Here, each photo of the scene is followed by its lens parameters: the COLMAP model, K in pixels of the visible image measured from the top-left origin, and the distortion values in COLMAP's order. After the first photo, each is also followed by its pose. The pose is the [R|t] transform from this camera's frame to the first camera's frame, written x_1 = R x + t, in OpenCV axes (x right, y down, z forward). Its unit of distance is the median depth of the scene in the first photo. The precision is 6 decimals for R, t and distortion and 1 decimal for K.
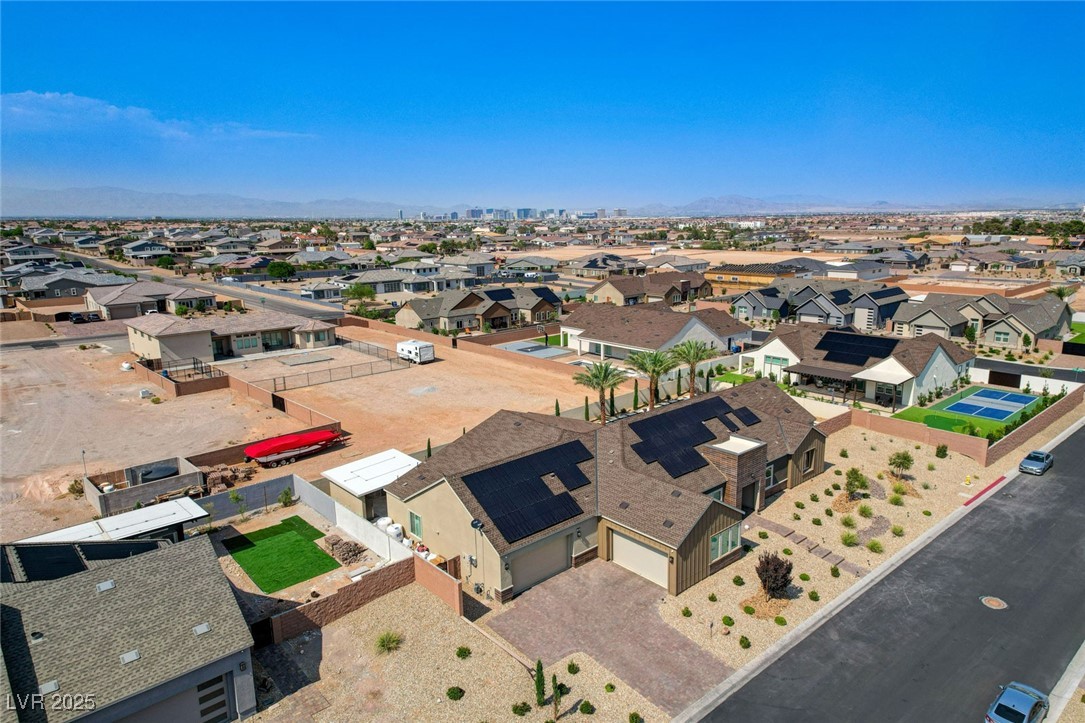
lens RADIAL K [[671.4, 0, 560.3], [0, 671.4, 406.4], [0, 0, 1]] dist [0.082046, -0.050799]
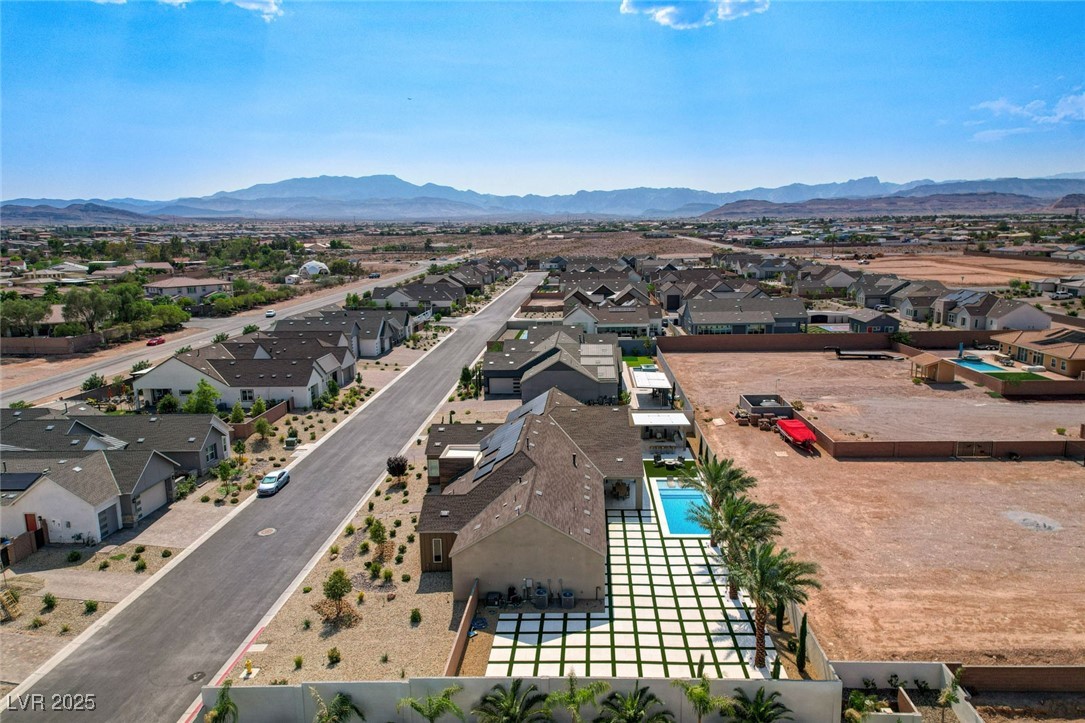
lens RADIAL K [[691.1, 0, 584.0], [0, 691.1, 386.8], [0, 0, 1]] dist [0.082903, -0.050271]
pose [[-0.678387, 0.185305, -0.710952, 0.499546], [-0.185268, 0.893253, 0.409603, -0.306533], [0.710962, 0.409586, -0.571640, 0.935134]]
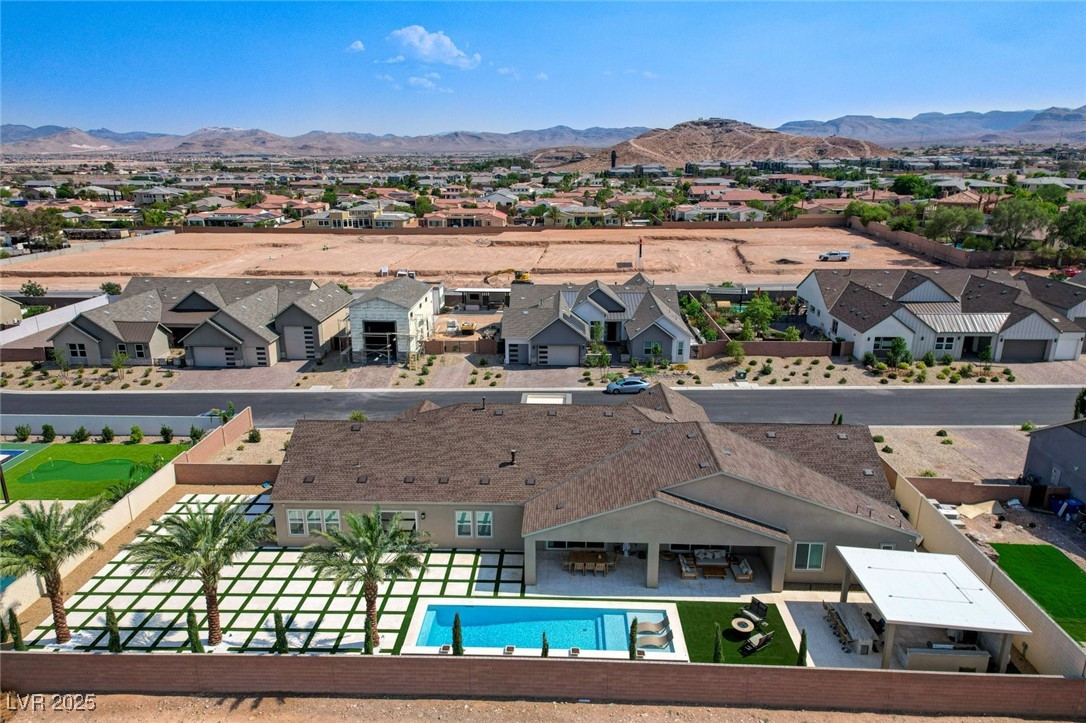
lens RADIAL K [[709.9, 0, 544.1], [0, 709.9, 393.0], [0, 0, 1]] dist [0.097978, -0.073297]
pose [[-0.719764, -0.210202, 0.661630, -0.230143], [0.204593, 0.846501, 0.491505, -0.248379], [-0.663386, 0.489133, -0.566275, 0.826469]]
